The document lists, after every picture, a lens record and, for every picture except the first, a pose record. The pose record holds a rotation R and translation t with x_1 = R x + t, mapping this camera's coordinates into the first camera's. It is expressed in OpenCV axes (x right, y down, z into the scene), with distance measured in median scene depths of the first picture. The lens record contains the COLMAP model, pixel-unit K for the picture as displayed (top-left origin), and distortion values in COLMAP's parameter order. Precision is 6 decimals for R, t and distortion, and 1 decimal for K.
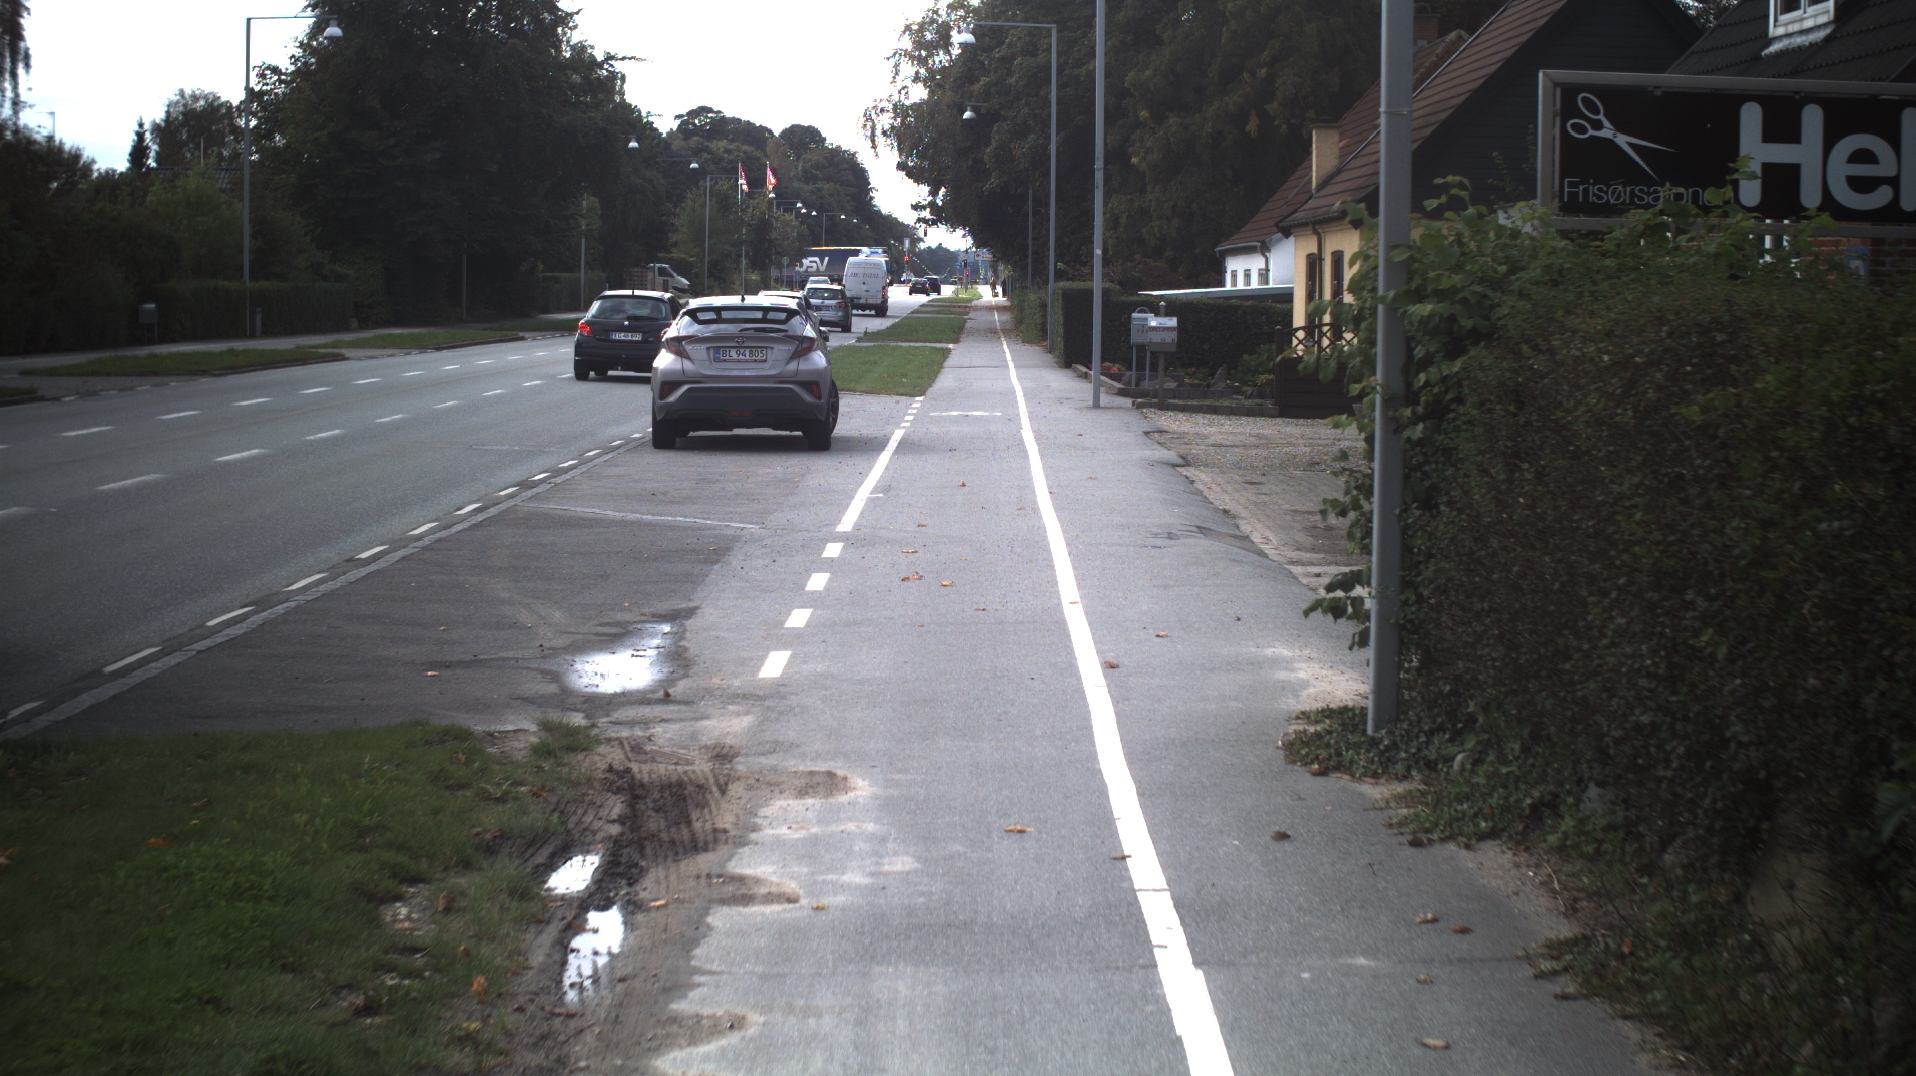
lens RADIAL K [[3338.5, 0, 950.6], [0, 3338.5, 536.3], [0, 0, 1]] dist [-0.256783, 0.000000]
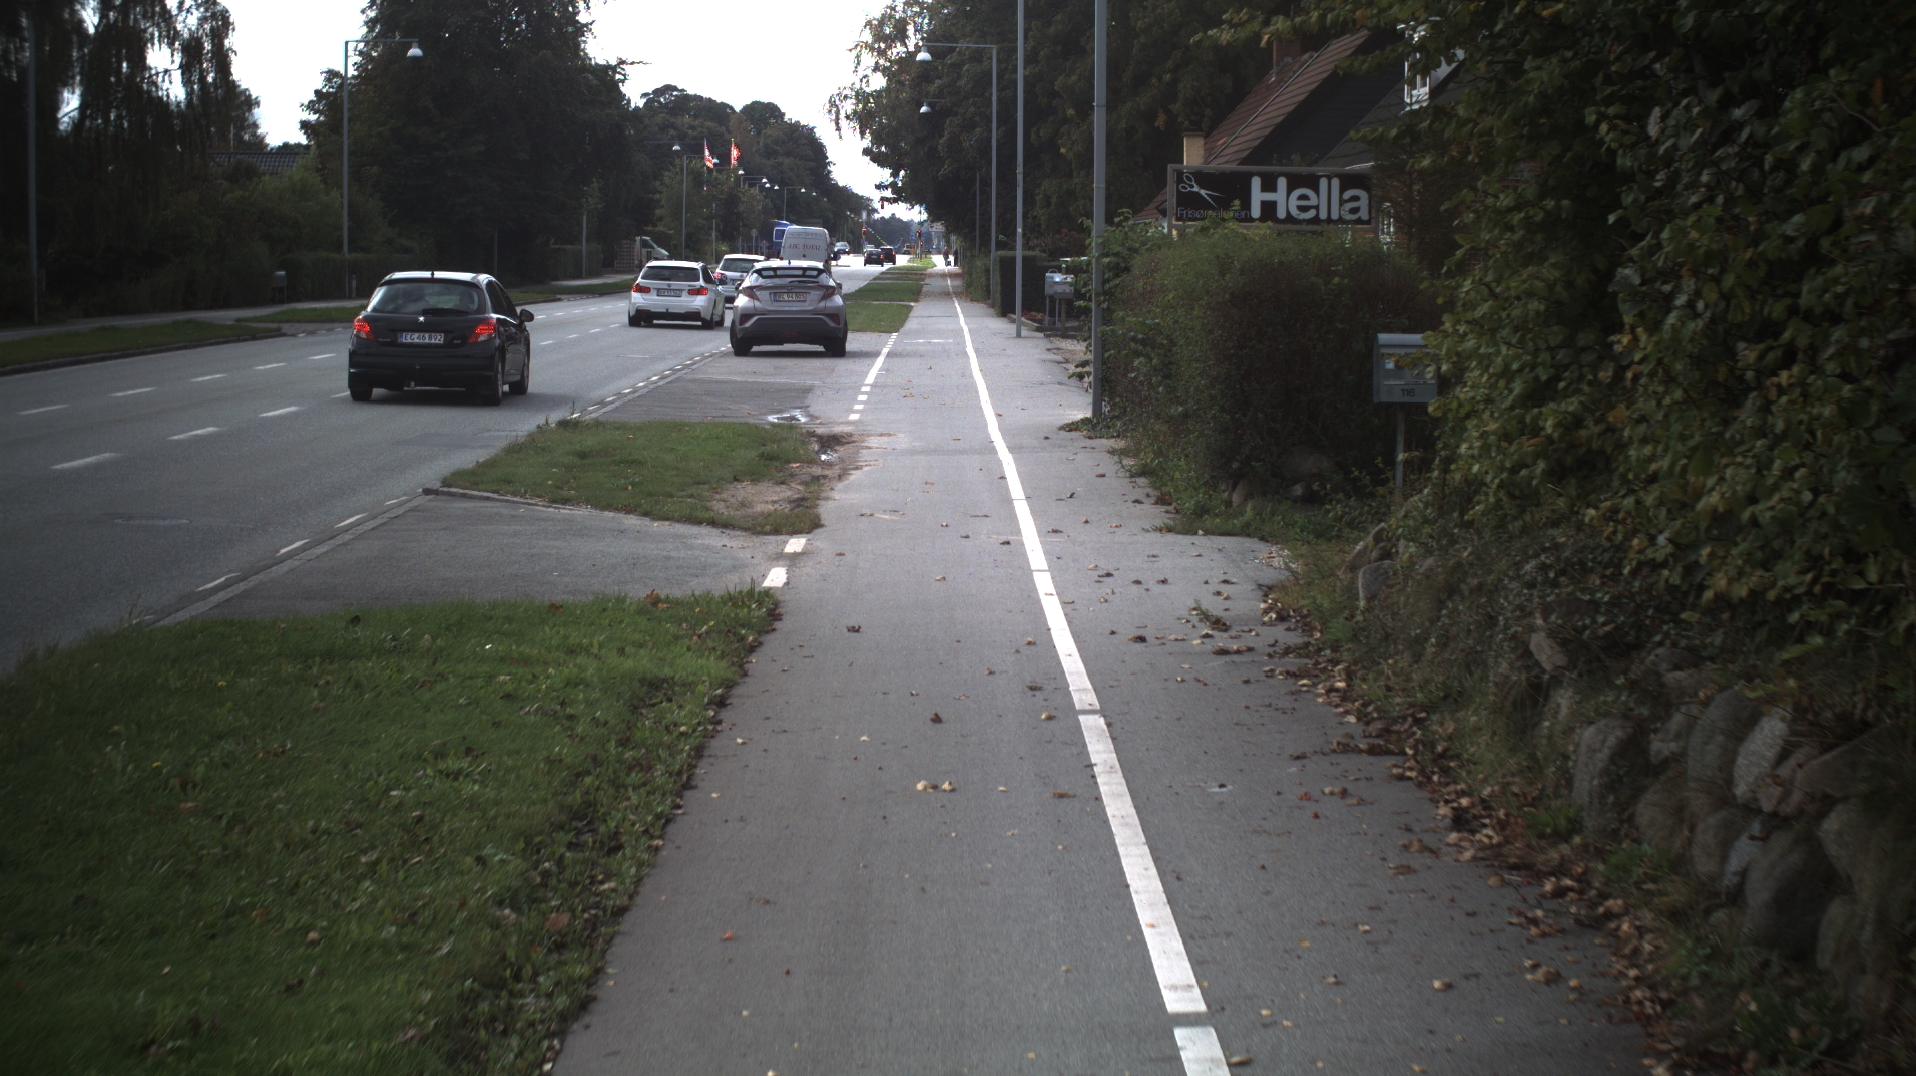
lens RADIAL K [[3367.8, 0, 960.8], [0, 3367.8, 543.3], [0, 0, 1]] dist [-0.252720, 0.000000]
pose [[0.999845, -0.005413, 0.016769, -0.005081], [0.005238, 0.999931, 0.010470, 0.028162], [-0.016824, -0.010381, 0.999805, -0.368415]]
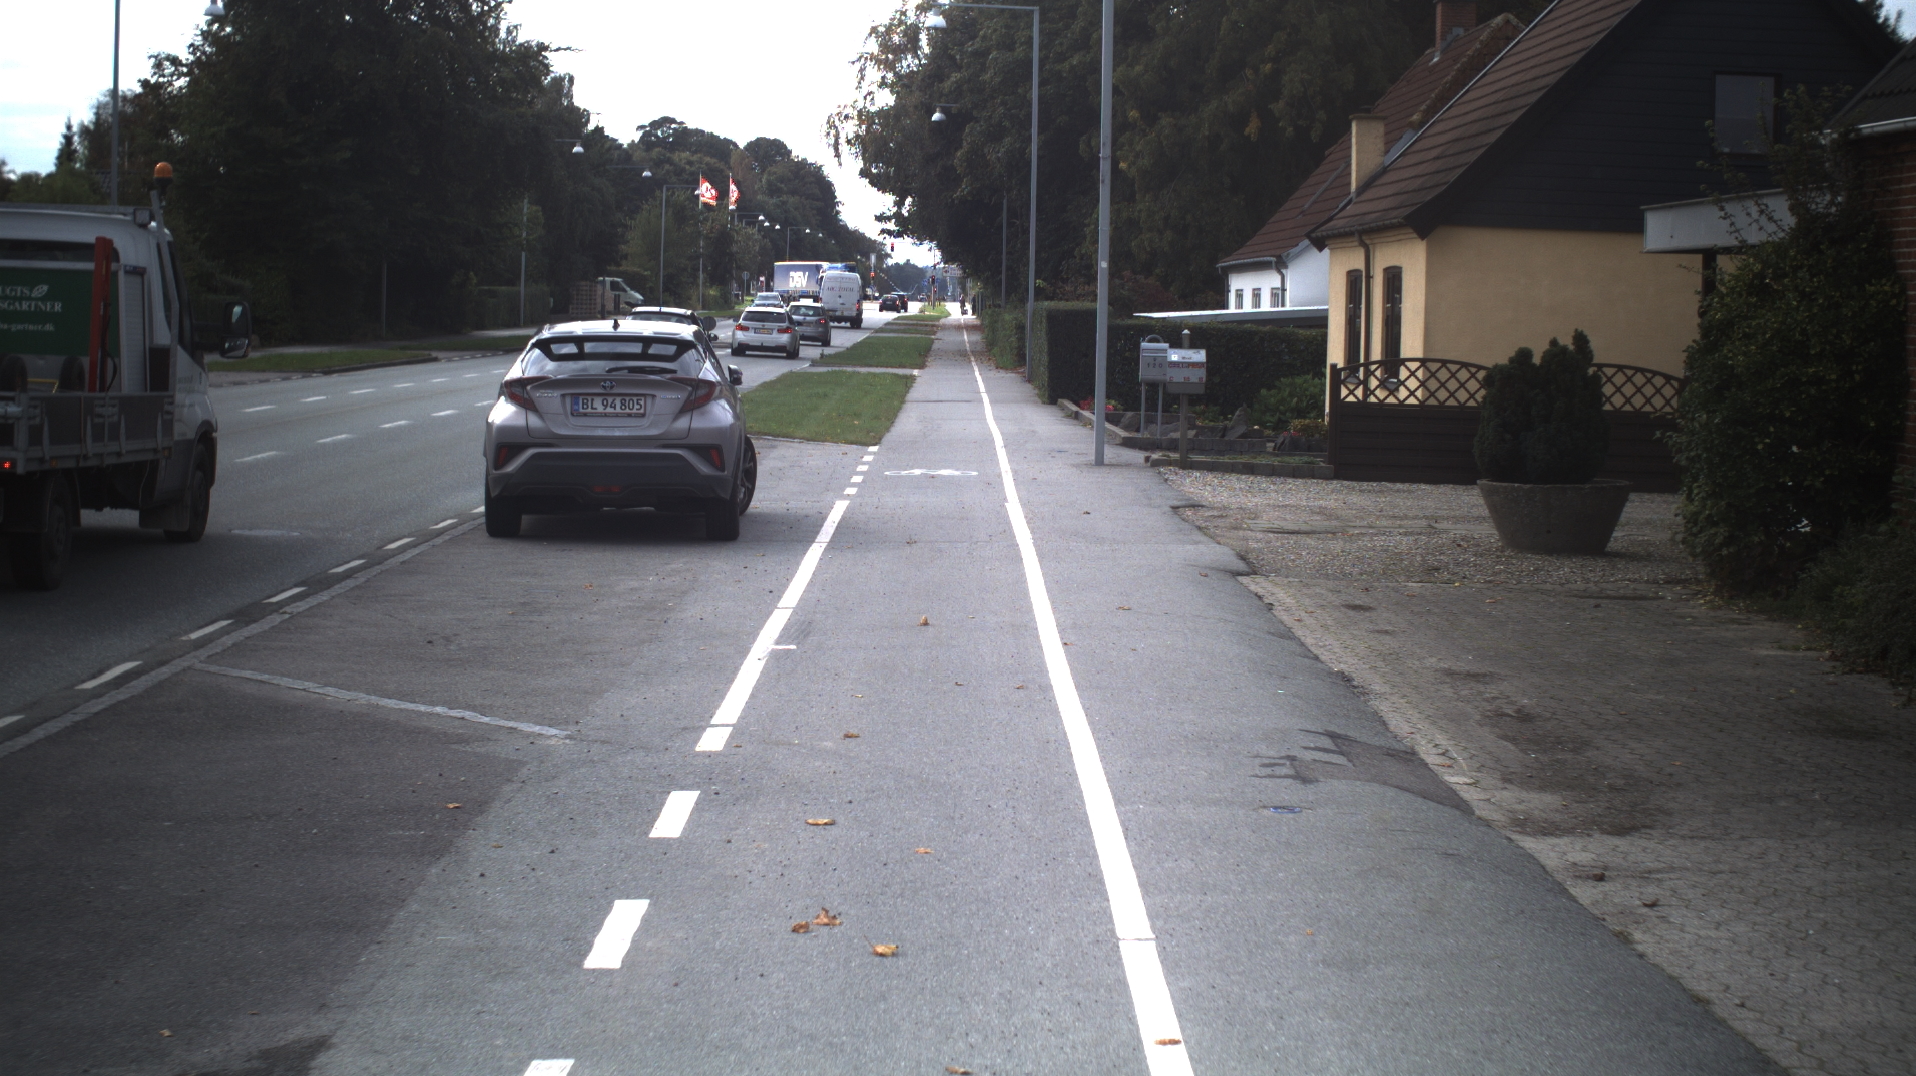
lens RADIAL K [[3338.5, 0, 959.2], [0, 3338.5, 536.9], [0, 0, 1]] dist [-0.256783, 0.000000]
pose [[0.999893, 0.007252, 0.012734, 0.000996], [-0.007190, 0.999962, -0.004868, -0.014275], [-0.012769, 0.004776, 0.999907, 0.179129]]
